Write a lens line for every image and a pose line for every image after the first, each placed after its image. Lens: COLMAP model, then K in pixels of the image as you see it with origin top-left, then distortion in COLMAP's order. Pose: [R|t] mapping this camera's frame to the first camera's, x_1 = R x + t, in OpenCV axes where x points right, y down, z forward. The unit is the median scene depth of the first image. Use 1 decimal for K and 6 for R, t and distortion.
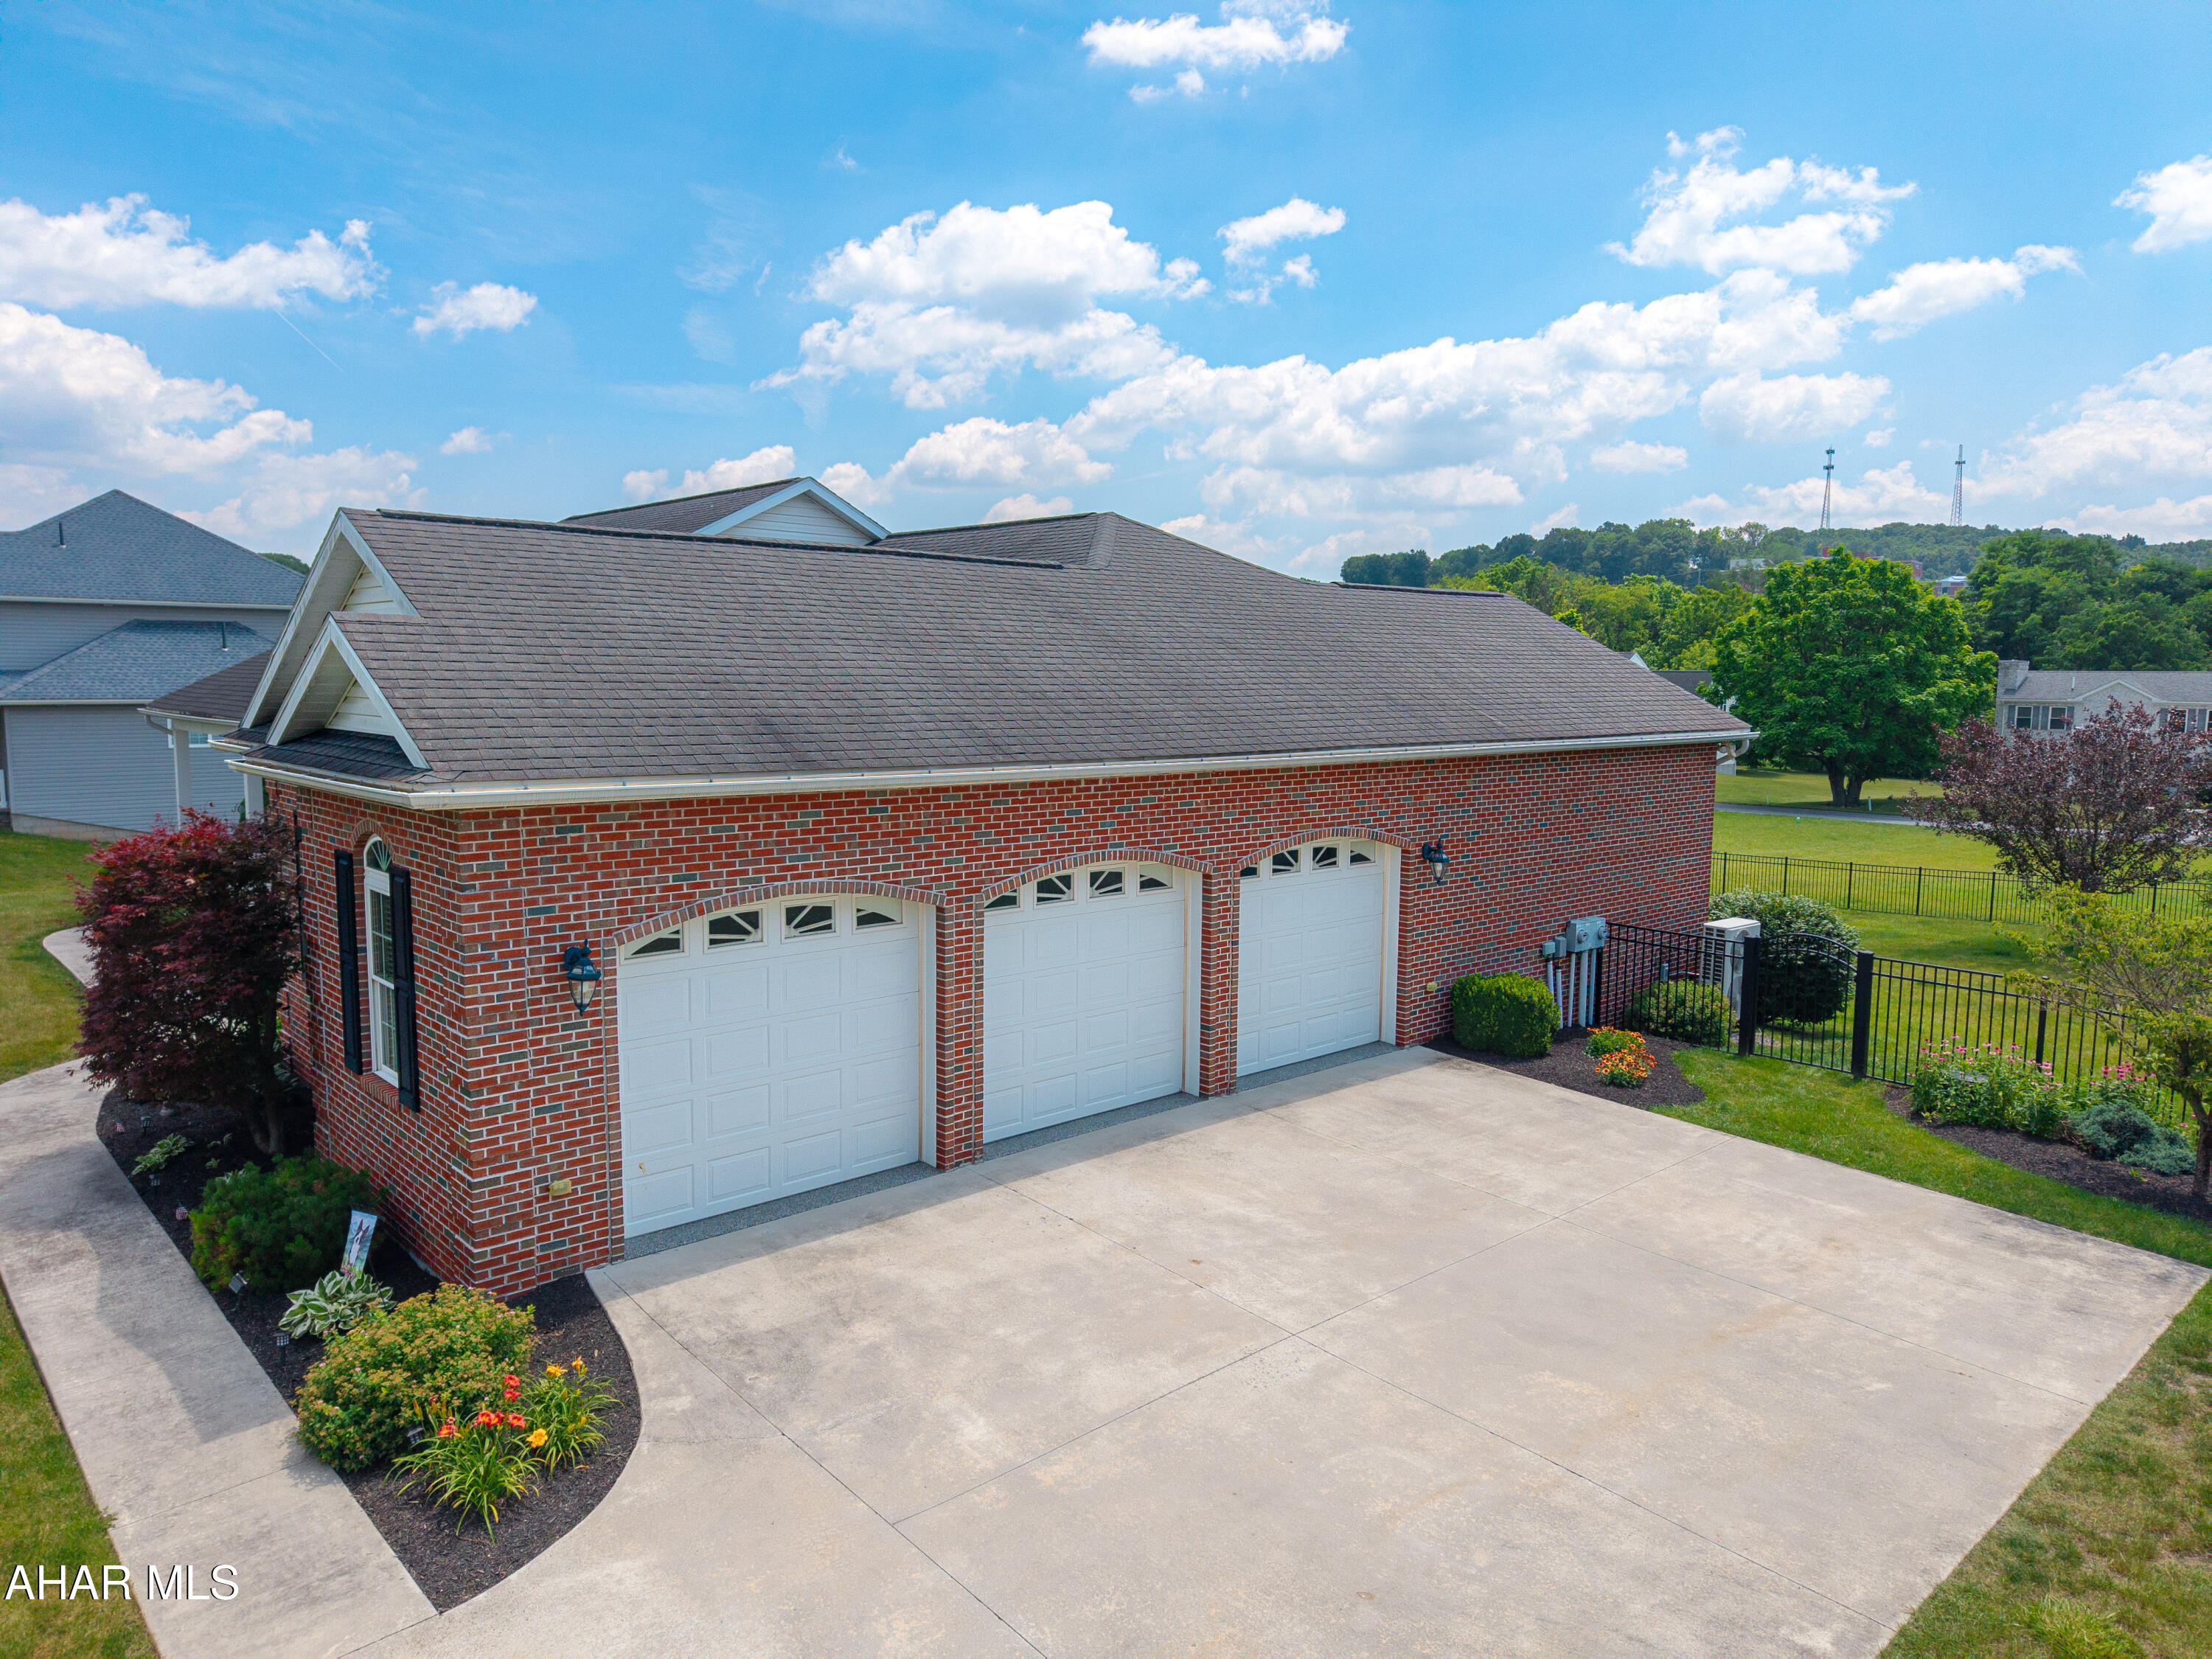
lens RADIAL K [[1477.6, 0, 1117.0], [0, 1477.6, 850.3], [0, 0, 1]] dist [0.026198, -0.023606]
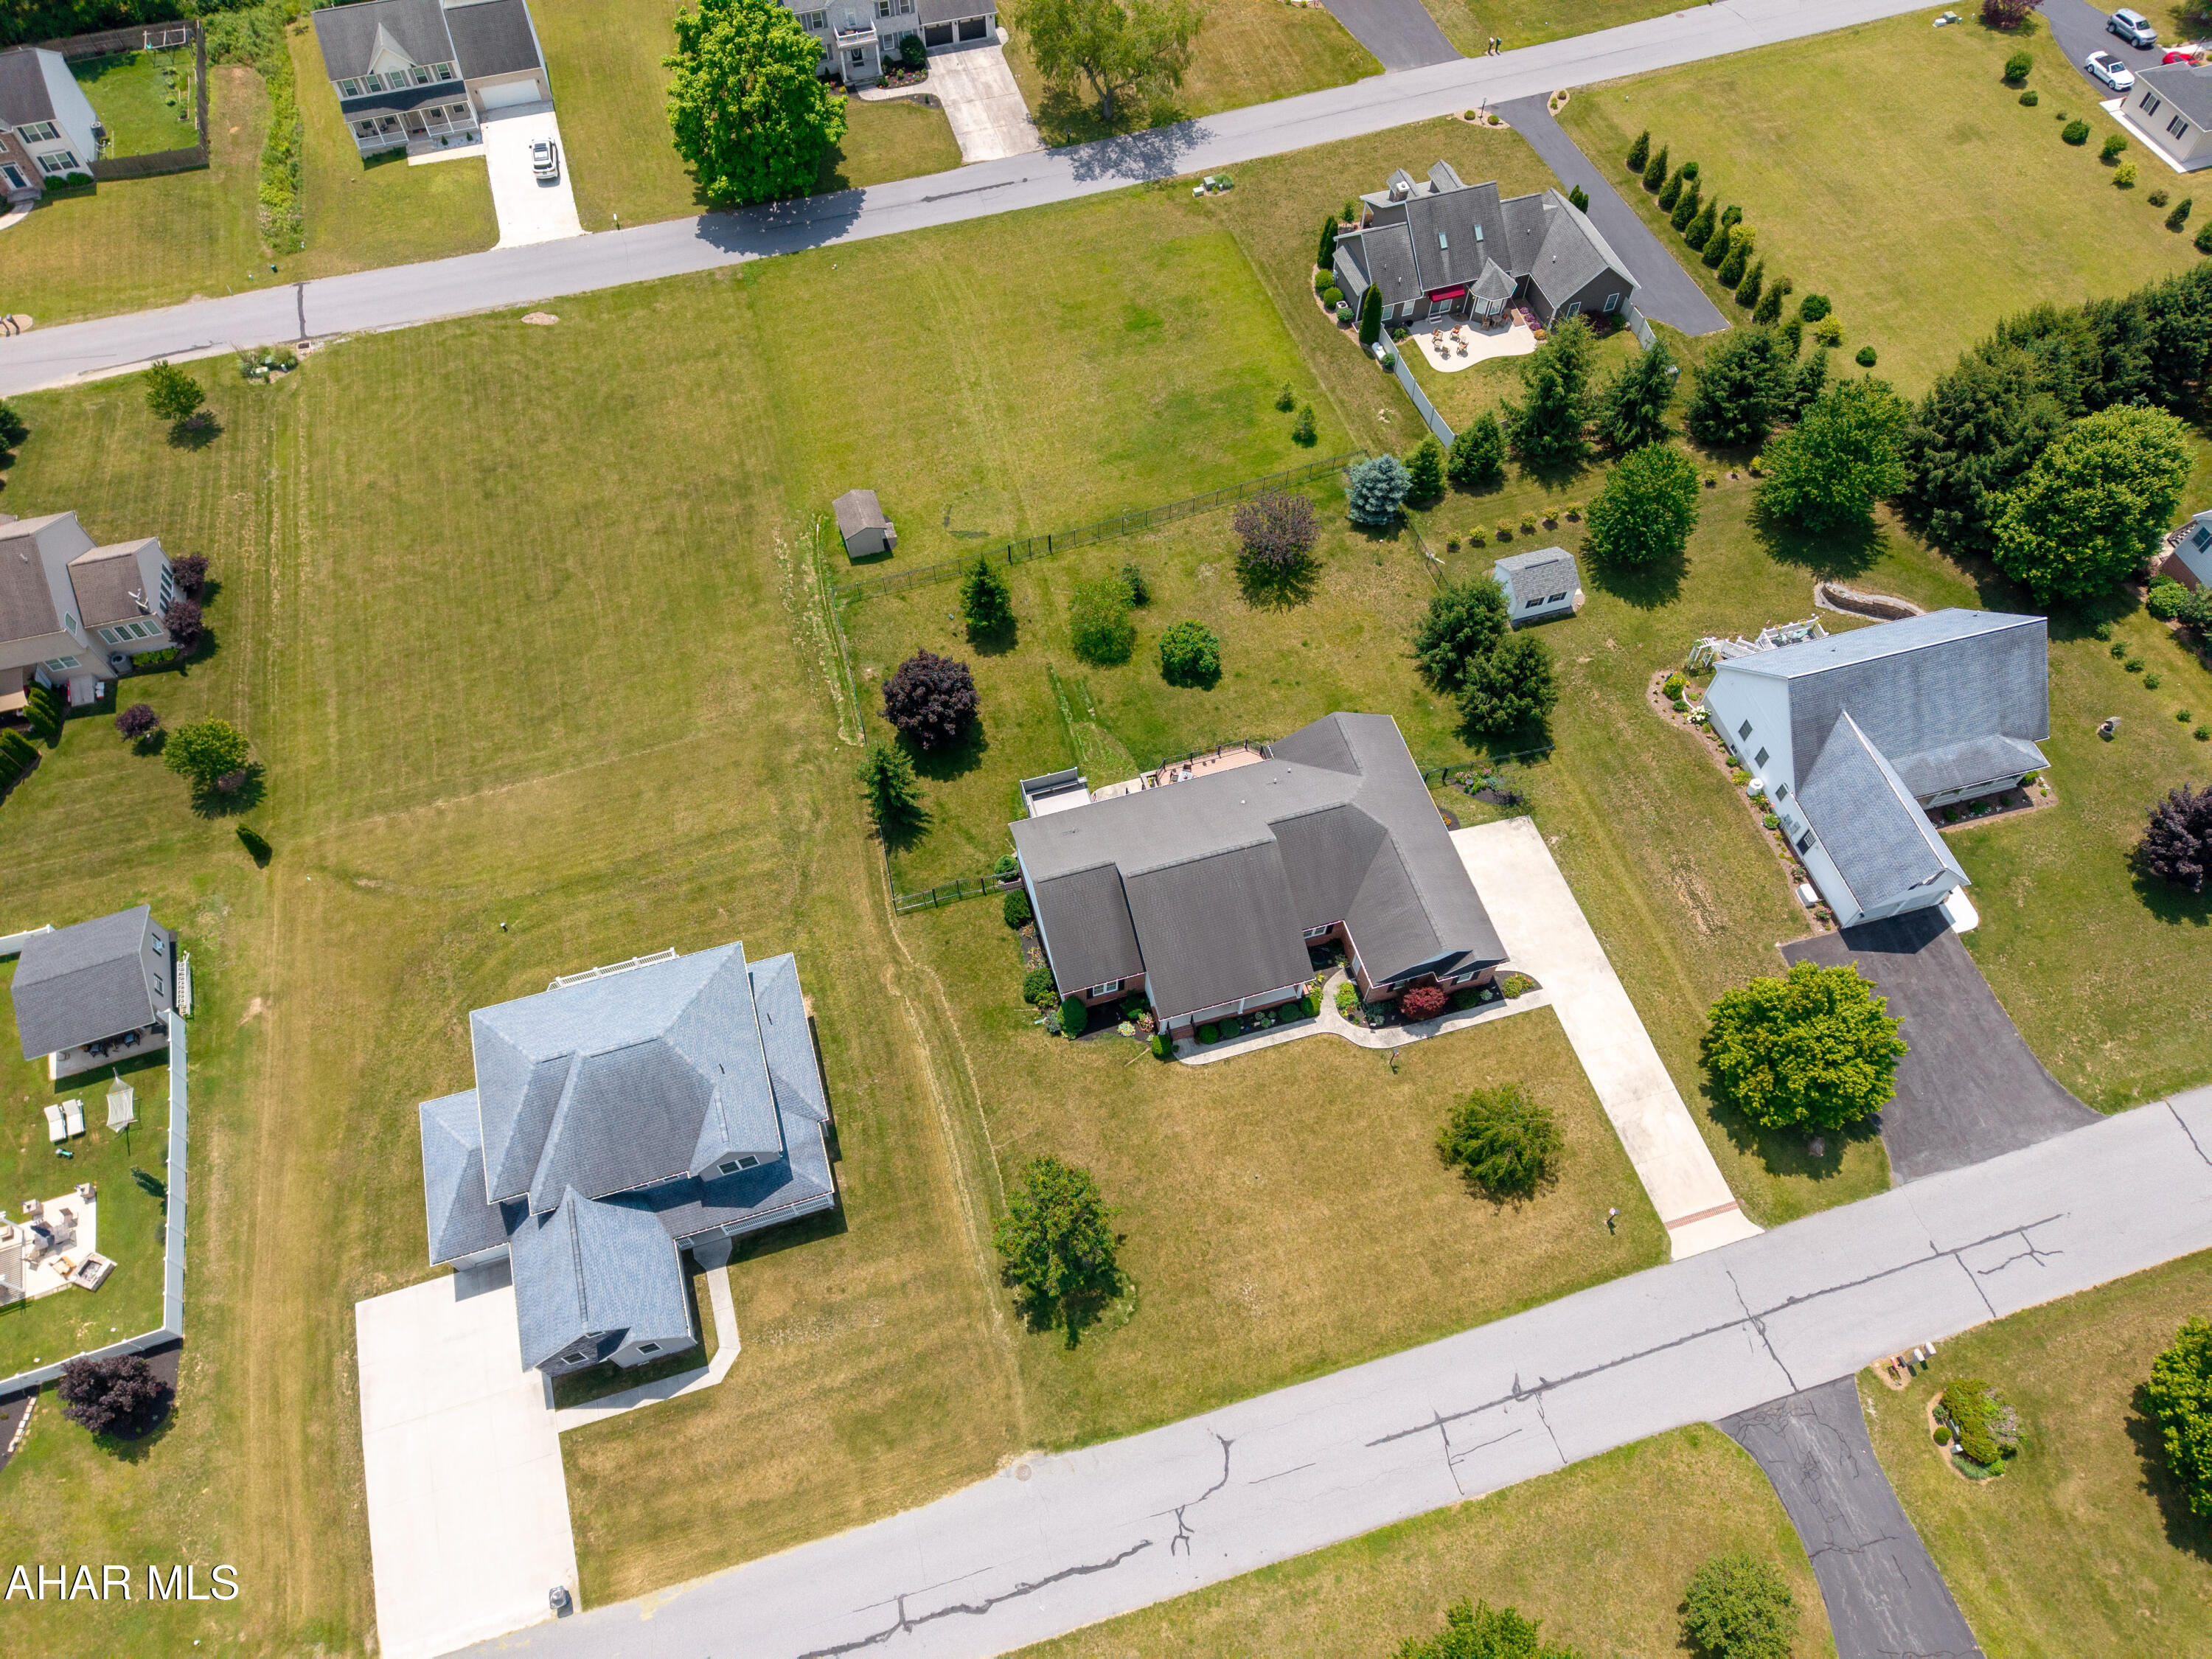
lens RADIAL K [[1477.6, 0, 1096.6], [0, 1477.6, 831.6], [0, 0, 1]] dist [0.026198, -0.023606]
pose [[0.440655, -0.773592, 0.455388, -2.883777], [0.112525, 0.550896, 0.826953, -4.680688], [-0.890596, -0.313158, 0.329804, 0.260405]]
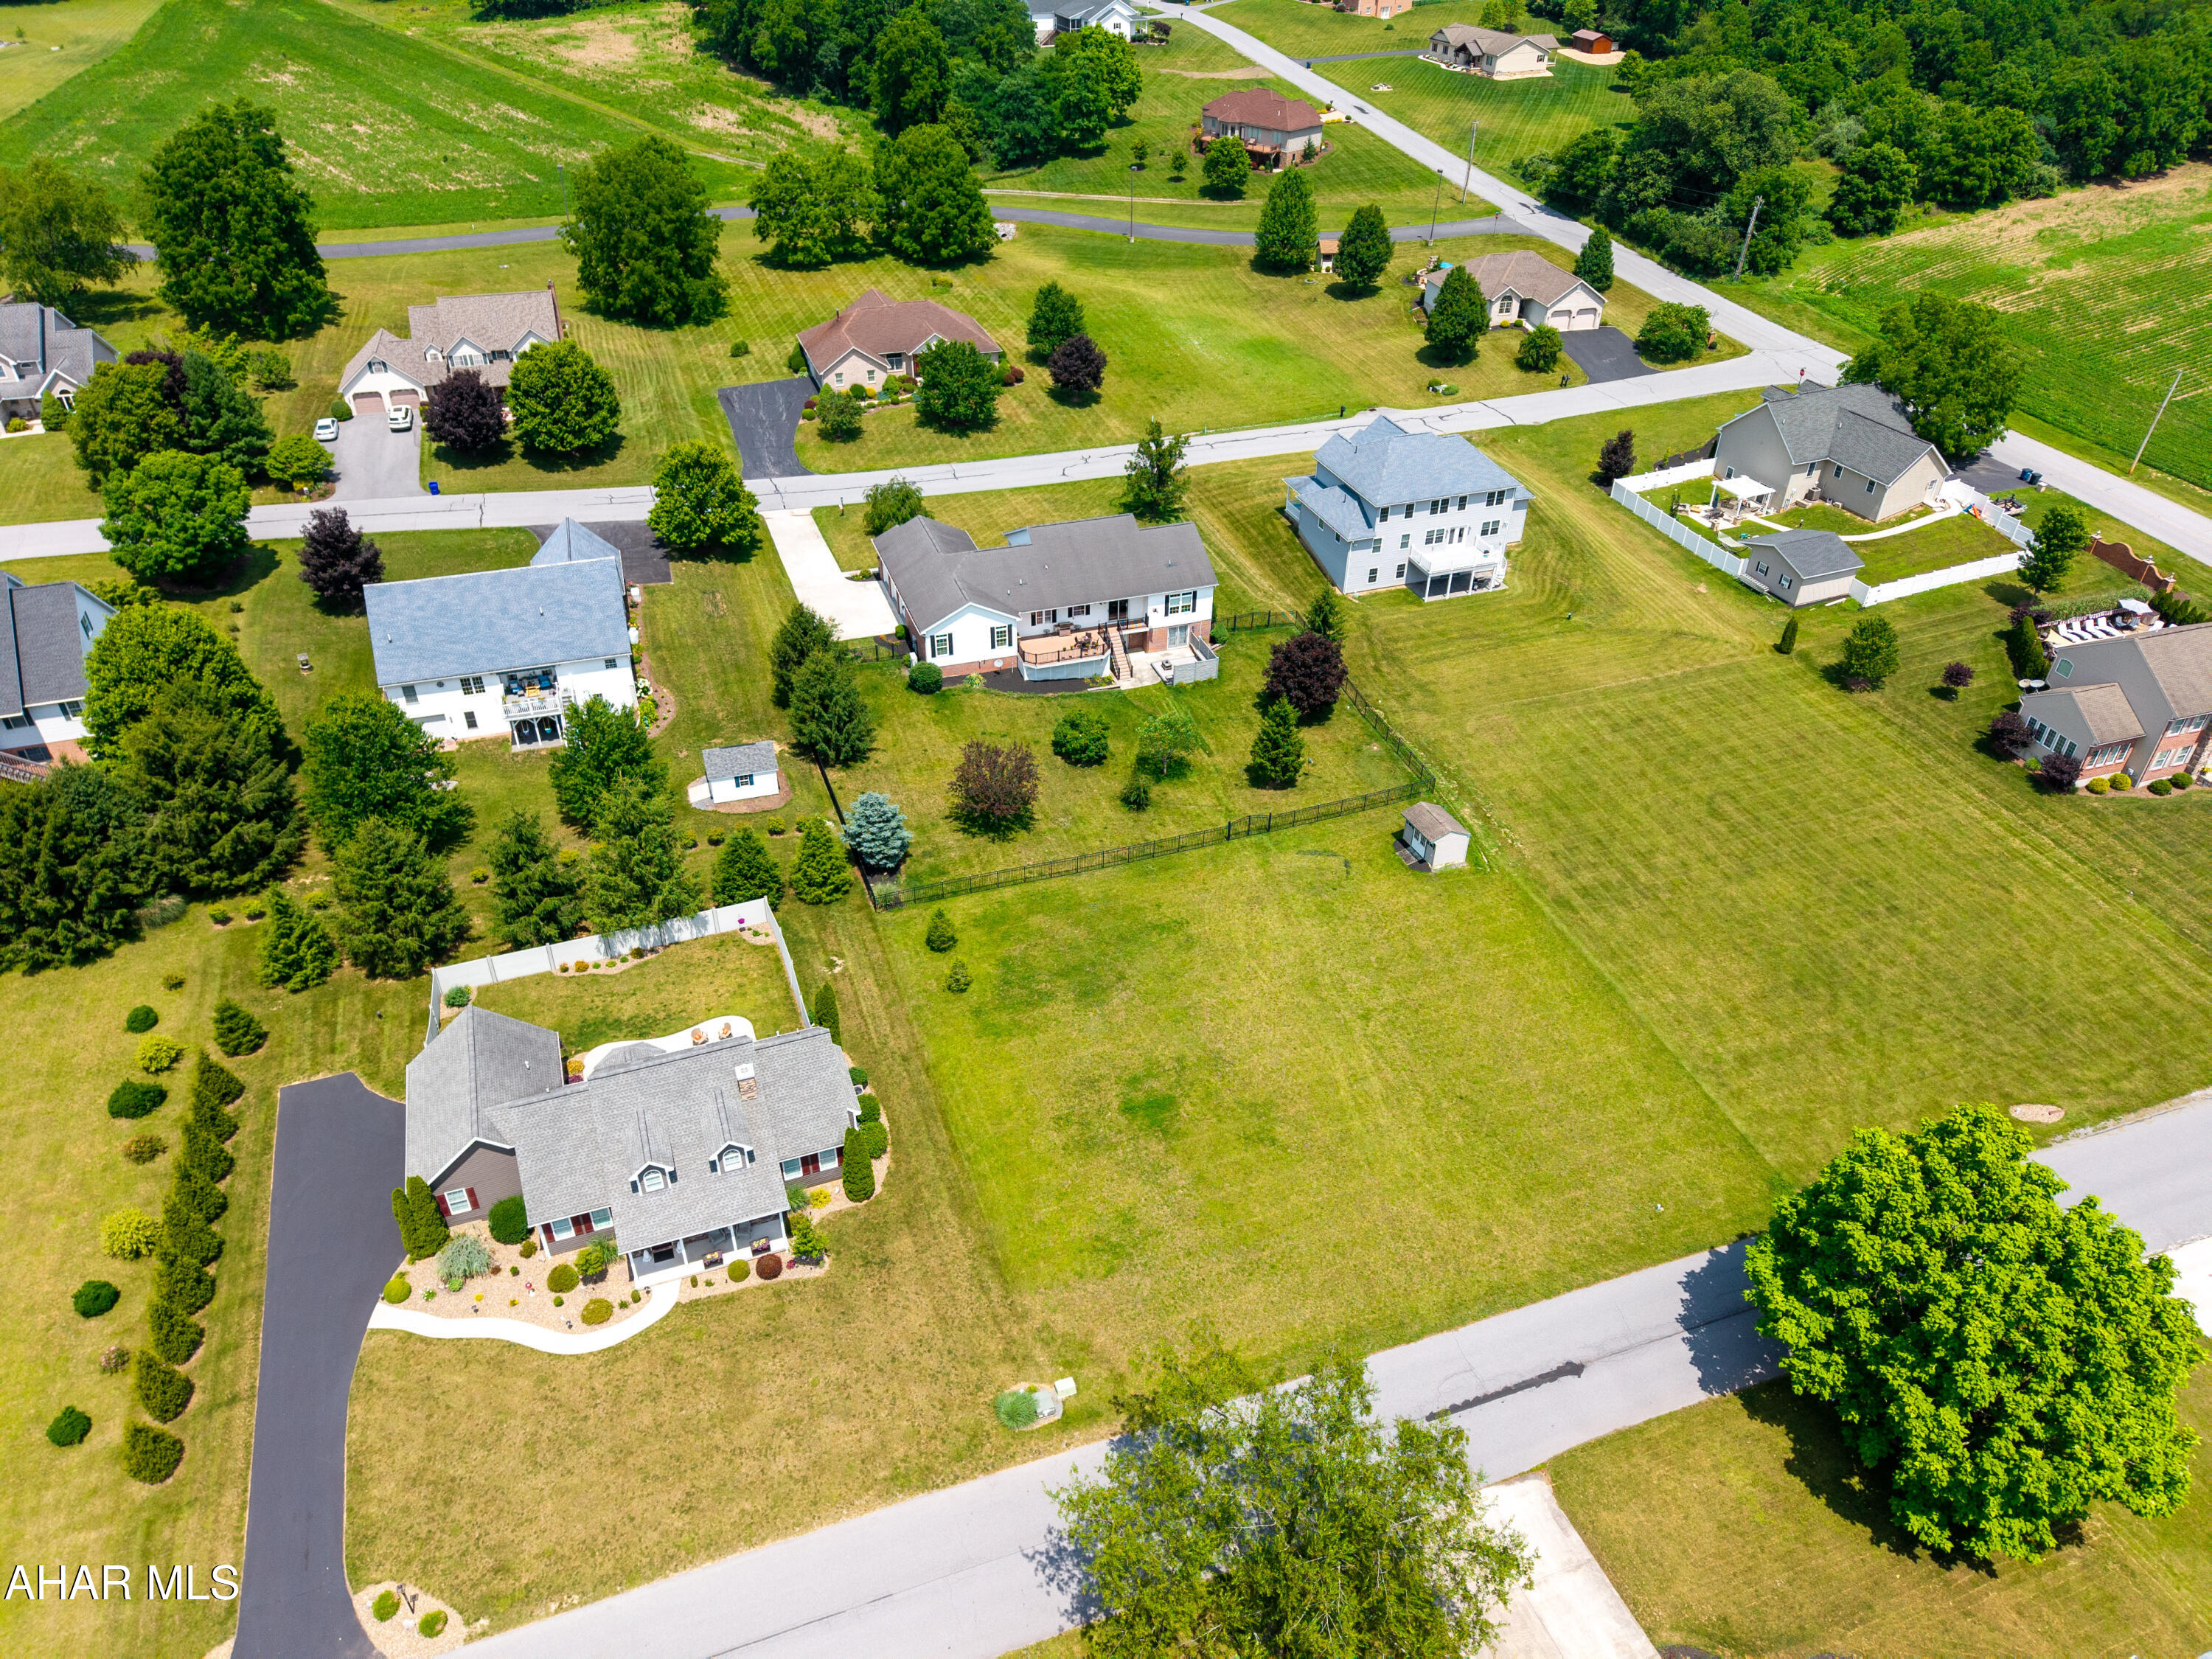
lens RADIAL K [[1477.6, 0, 1106.4], [0, 1477.6, 836.7], [0, 0, 1]] dist [0.026198, -0.023606]
pose [[-0.397663, 0.520435, -0.755653, 5.911669], [-0.127543, 0.784222, 0.607230, -3.660384], [0.908624, 0.337851, -0.245478, 4.071272]]
